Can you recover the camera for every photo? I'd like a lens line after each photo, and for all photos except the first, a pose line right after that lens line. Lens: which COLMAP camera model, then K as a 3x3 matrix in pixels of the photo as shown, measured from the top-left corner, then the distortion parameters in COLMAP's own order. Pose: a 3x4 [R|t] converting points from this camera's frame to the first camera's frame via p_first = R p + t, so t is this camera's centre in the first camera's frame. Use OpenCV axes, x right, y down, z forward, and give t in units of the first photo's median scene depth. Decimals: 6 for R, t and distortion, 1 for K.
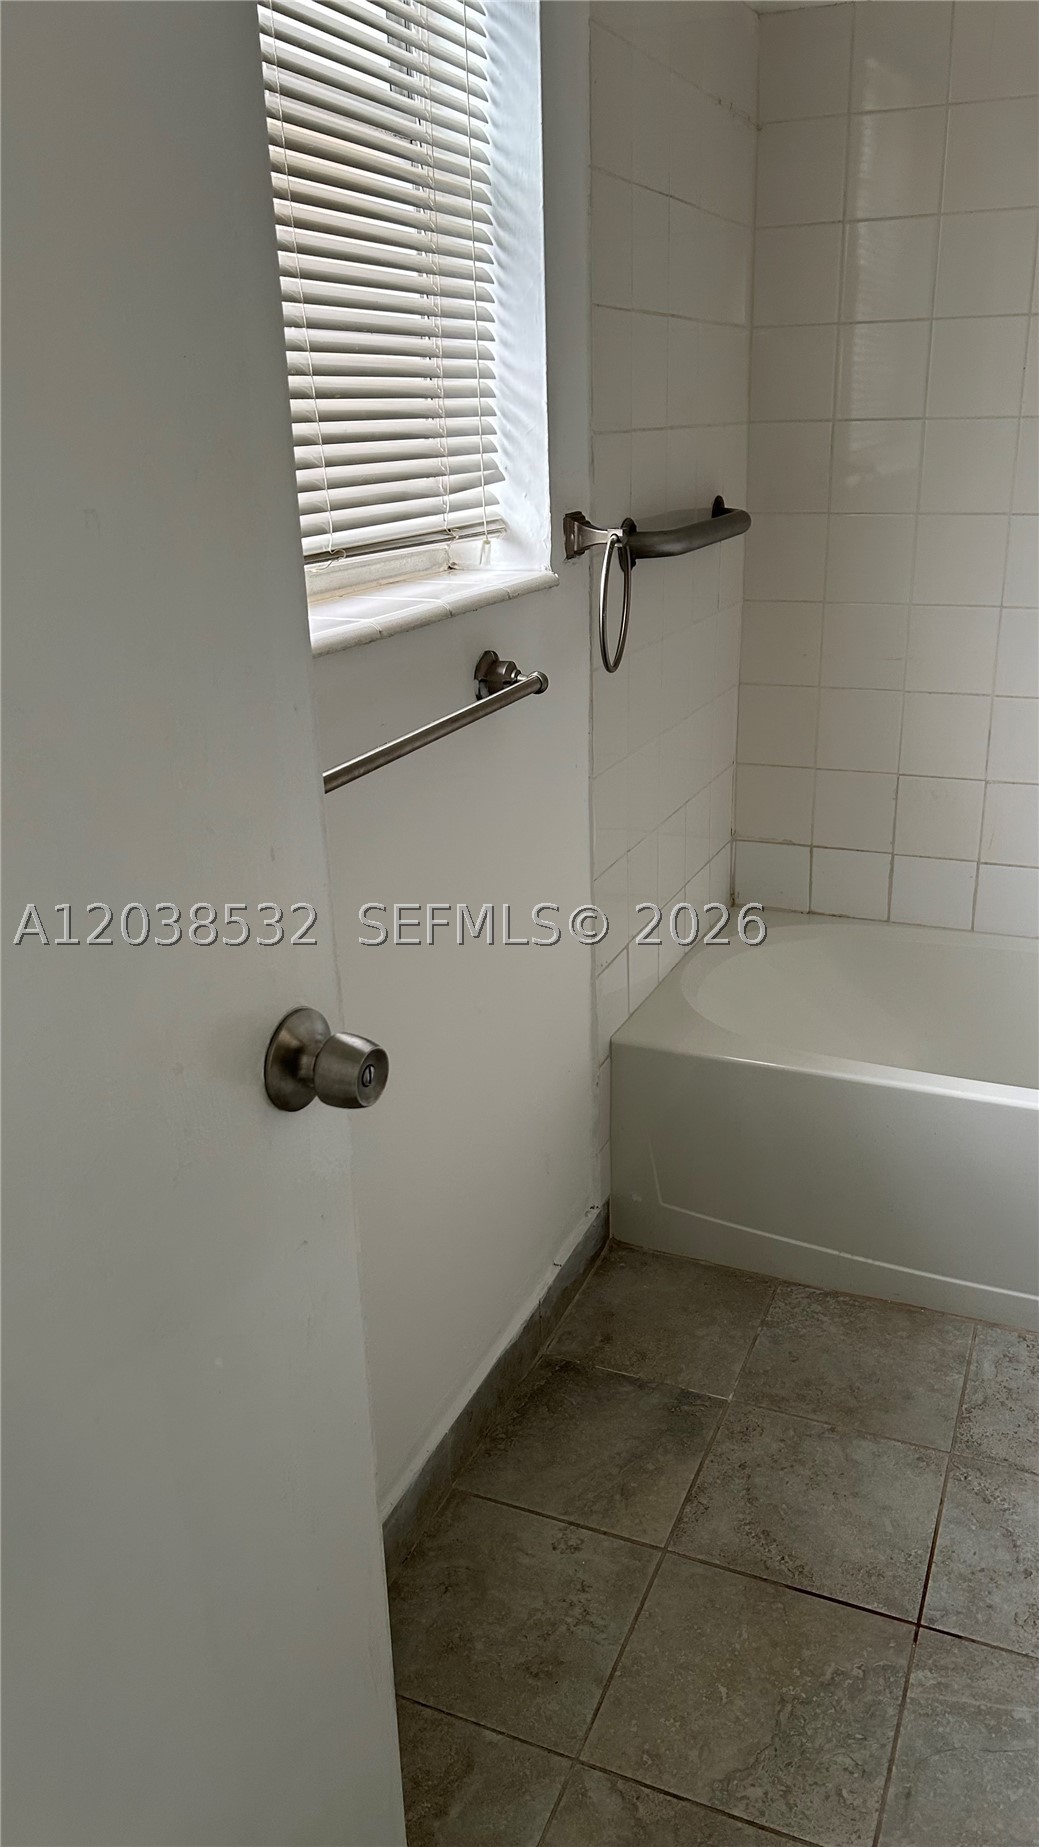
lens RADIAL K [[1391.0, 0, 522.2], [0, 1391.0, 917.2], [0, 0, 1]] dist [0.031483, -0.031516]
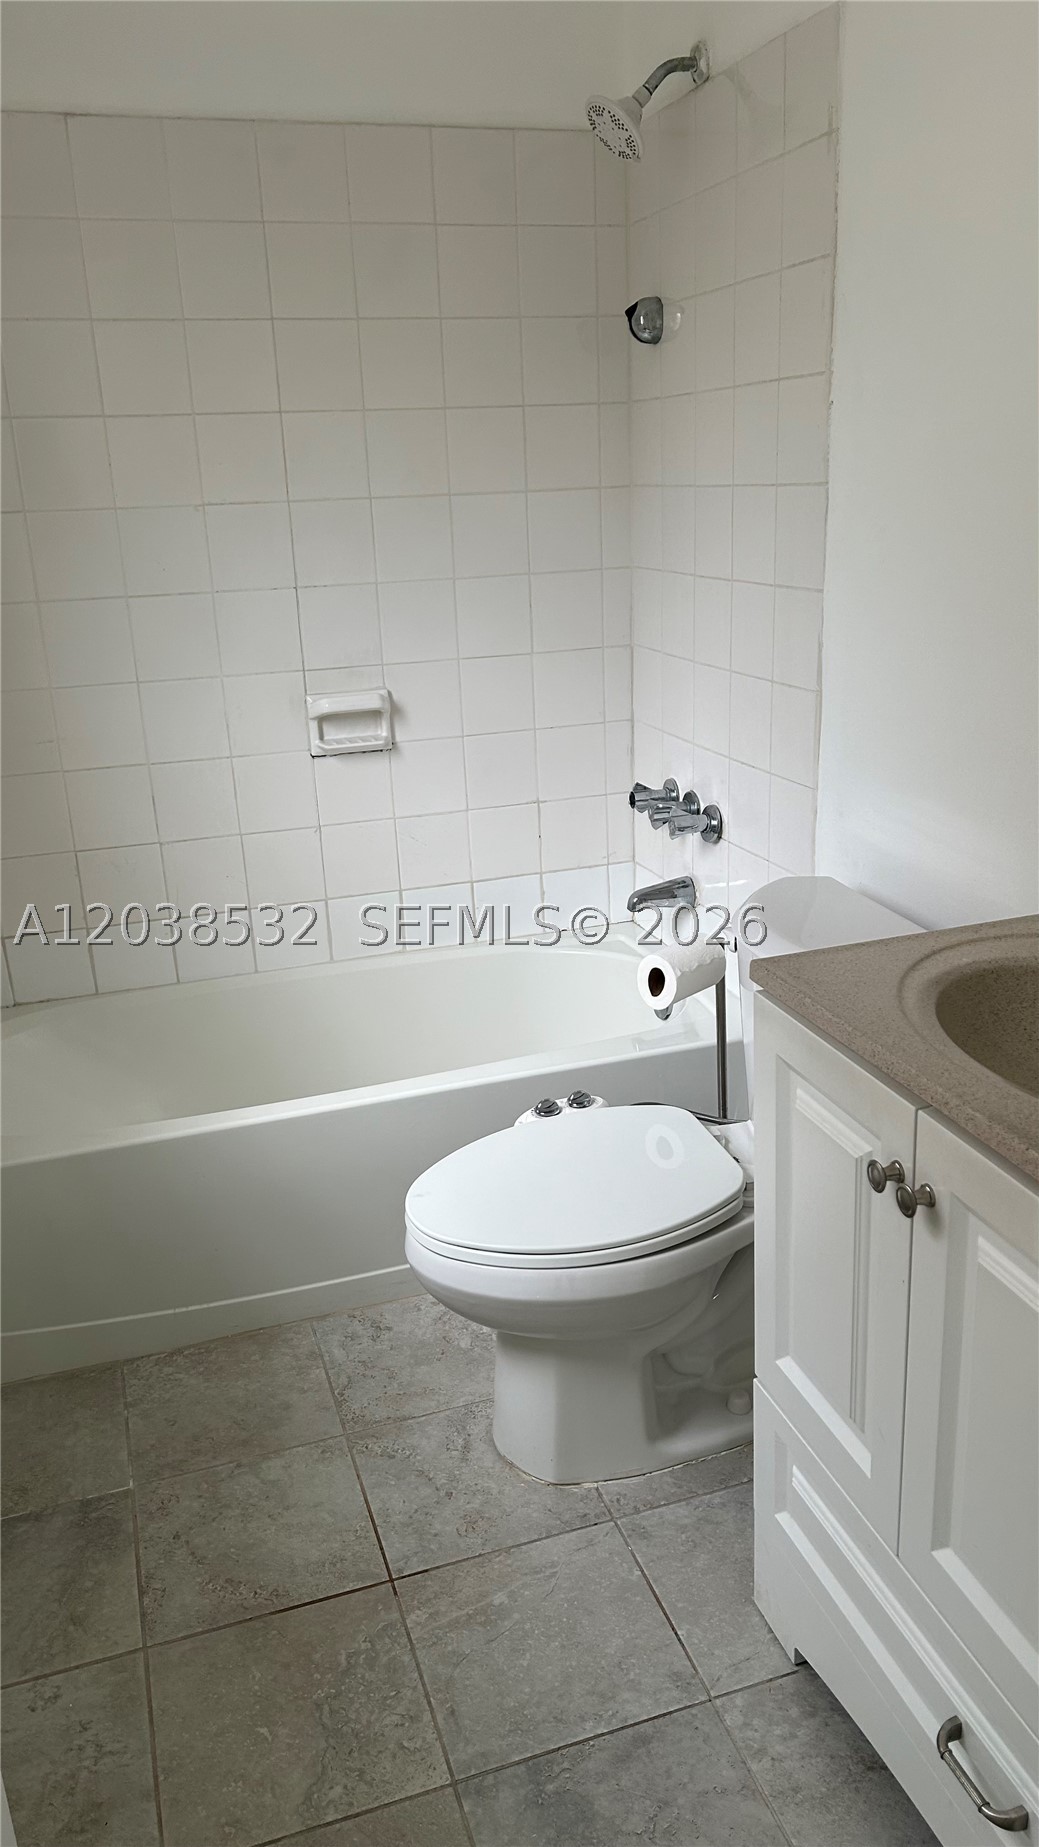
lens RADIAL K [[1391.0, 0, 526.5], [0, 1391.0, 925.9], [0, 0, 1]] dist [0.031483, -0.031516]
pose [[0.754683, -0.206438, 0.622765, -0.204243], [0.236206, 0.971049, 0.035650, -0.012323], [-0.612095, 0.120196, 0.781596, 0.004447]]
